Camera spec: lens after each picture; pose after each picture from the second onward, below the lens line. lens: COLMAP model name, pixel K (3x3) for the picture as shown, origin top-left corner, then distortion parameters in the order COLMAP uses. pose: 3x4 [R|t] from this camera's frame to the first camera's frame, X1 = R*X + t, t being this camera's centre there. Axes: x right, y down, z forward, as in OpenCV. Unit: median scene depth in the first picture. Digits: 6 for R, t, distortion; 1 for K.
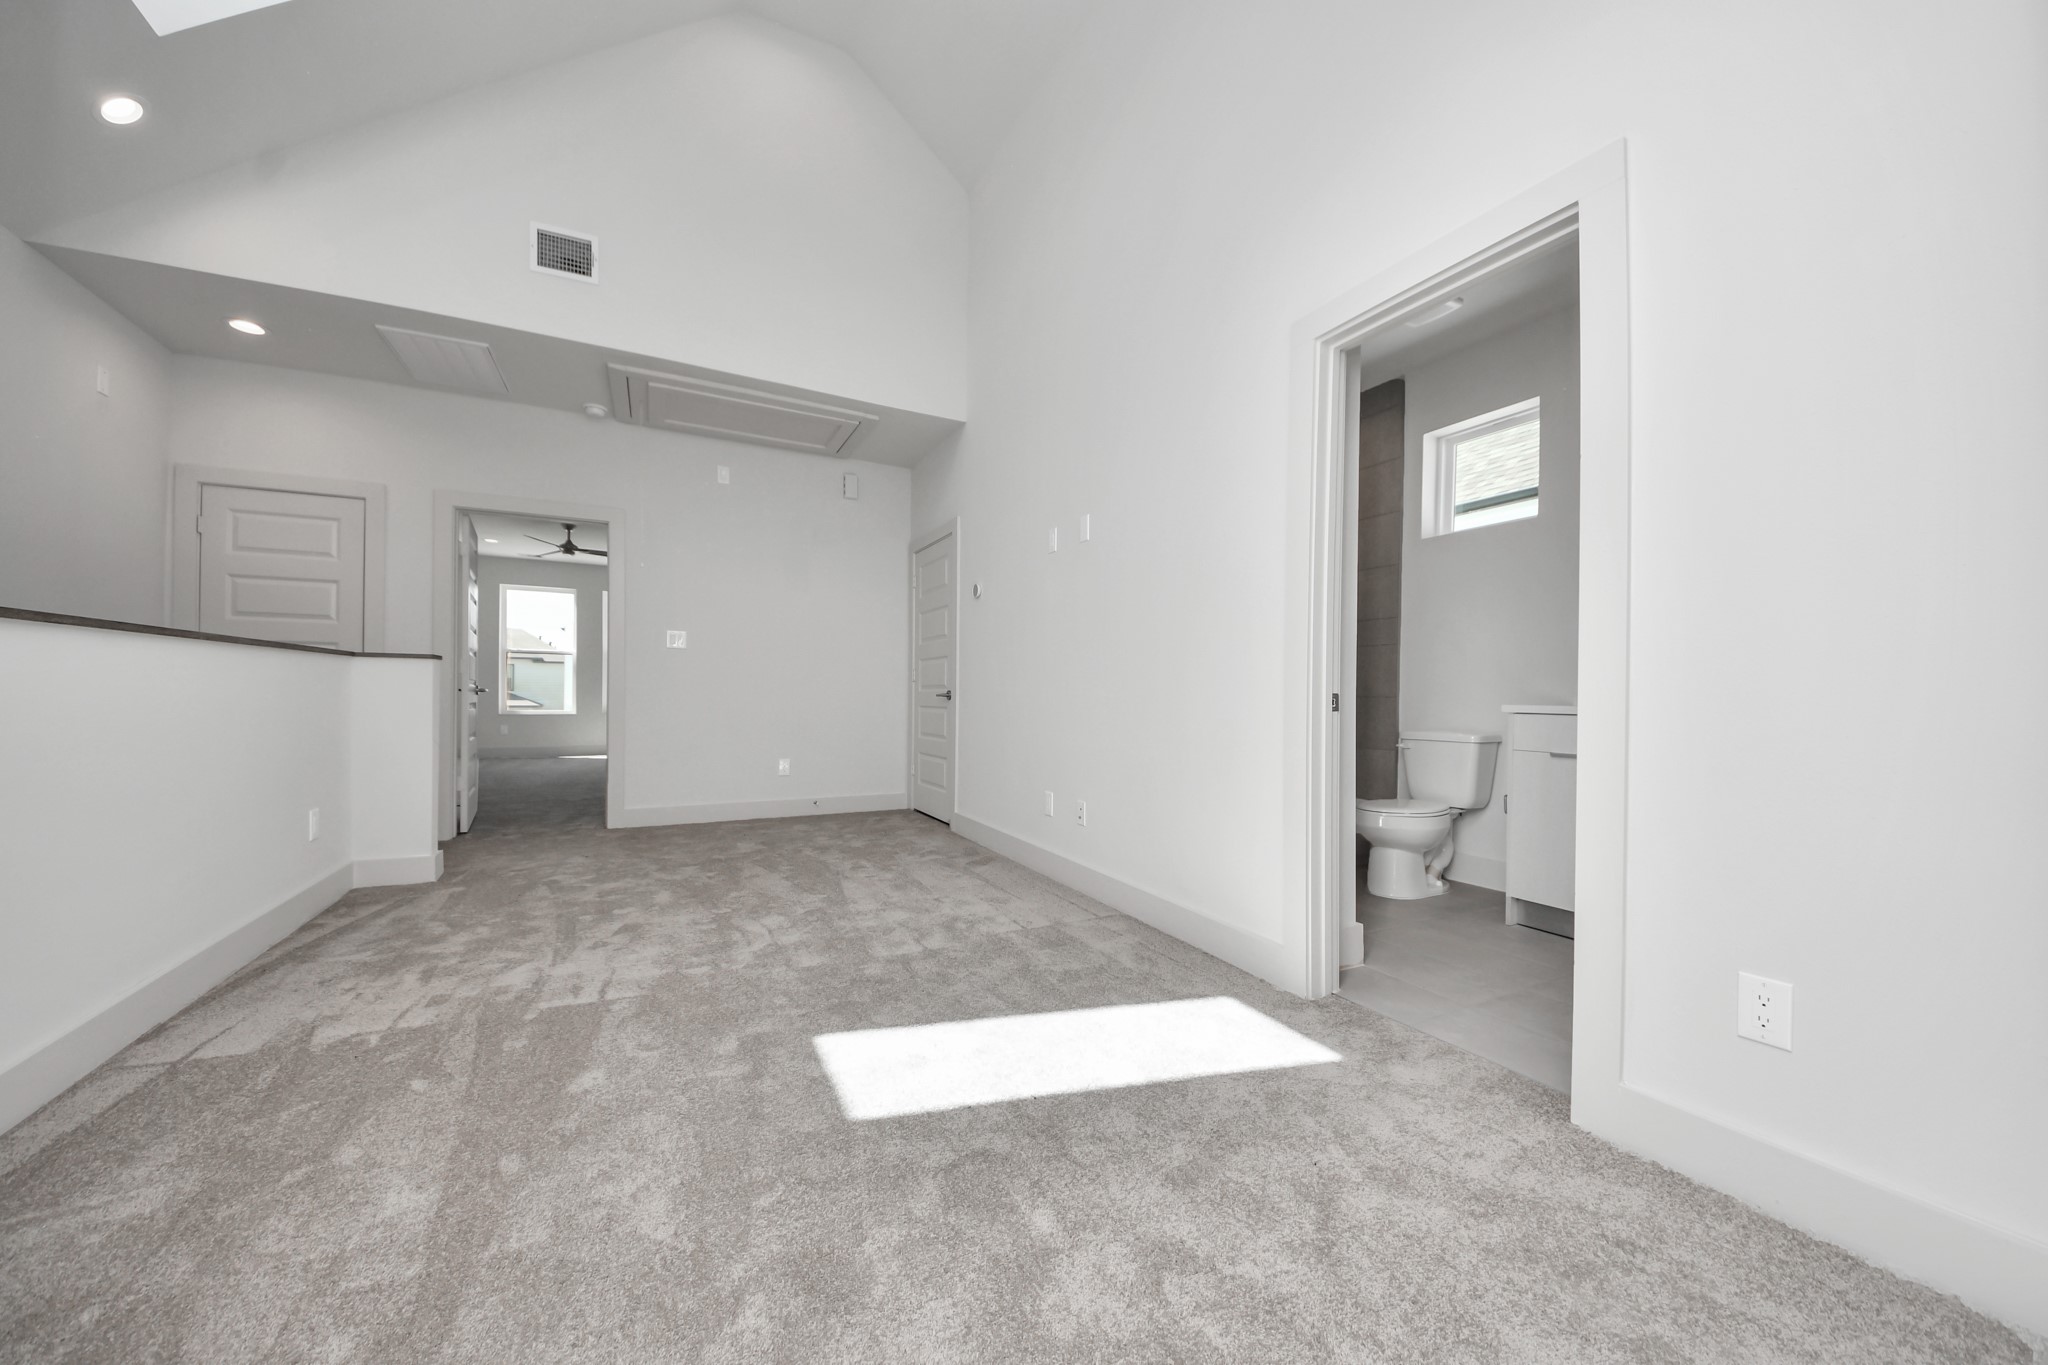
lens RADIAL K [[726.0, 0, 1028.2], [0, 726.0, 703.1], [0, 0, 1]] dist [0.043541, -0.029966]
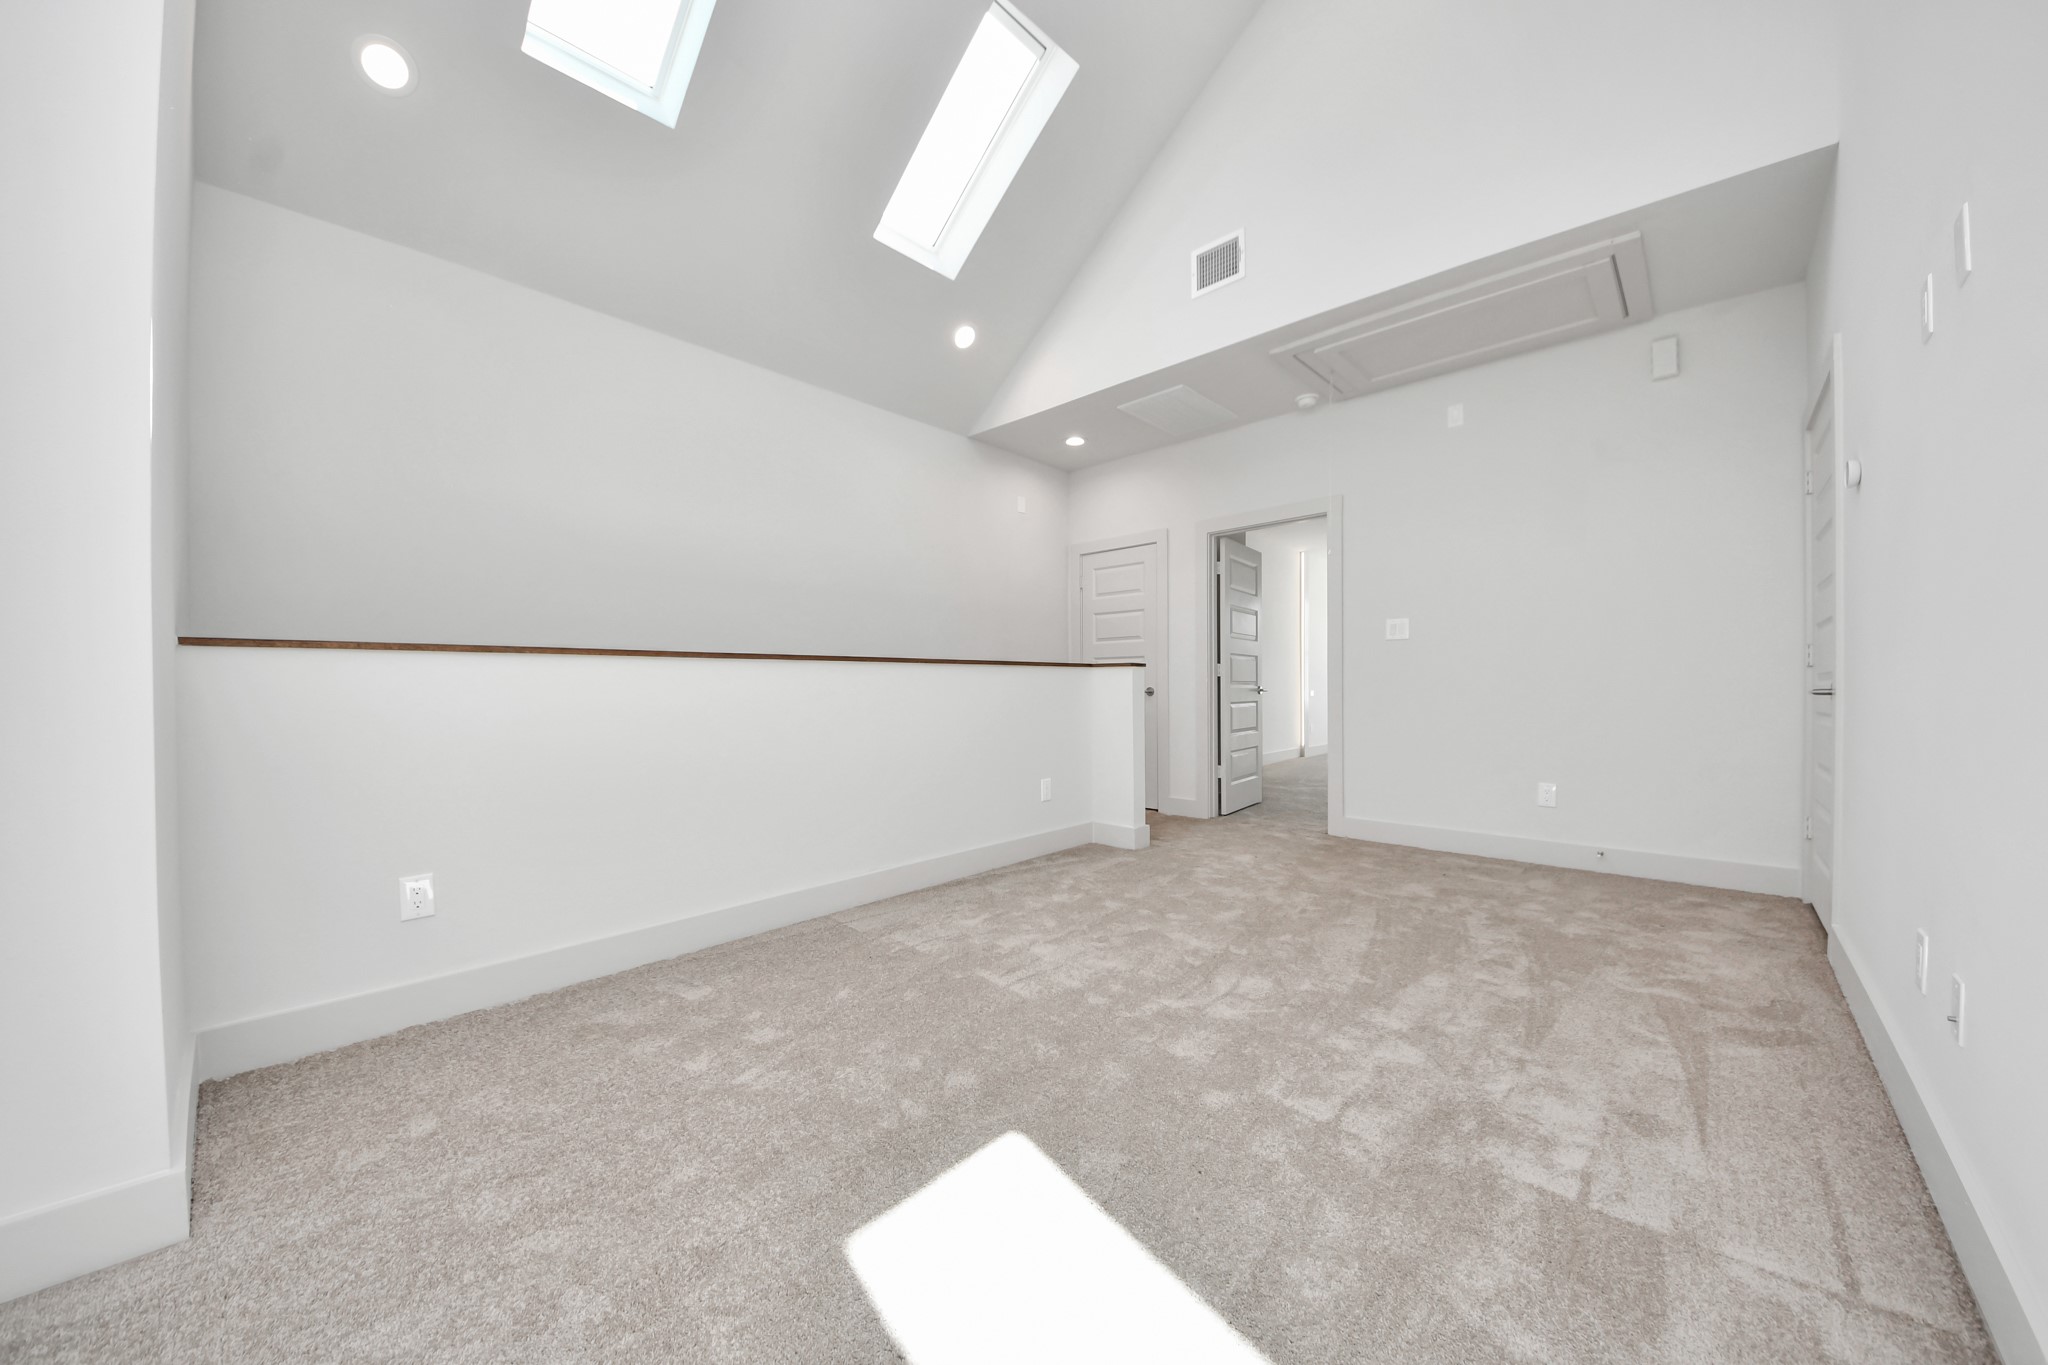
lens RADIAL K [[726.0, 0, 1028.2], [0, 726.0, 703.1], [0, 0, 1]] dist [0.043541, -0.029966]
pose [[0.339340, 0.008655, -0.940624, 0.279872], [-0.004371, 0.999961, 0.007624, -0.008168], [0.940654, 0.001524, 0.339365, 0.460101]]
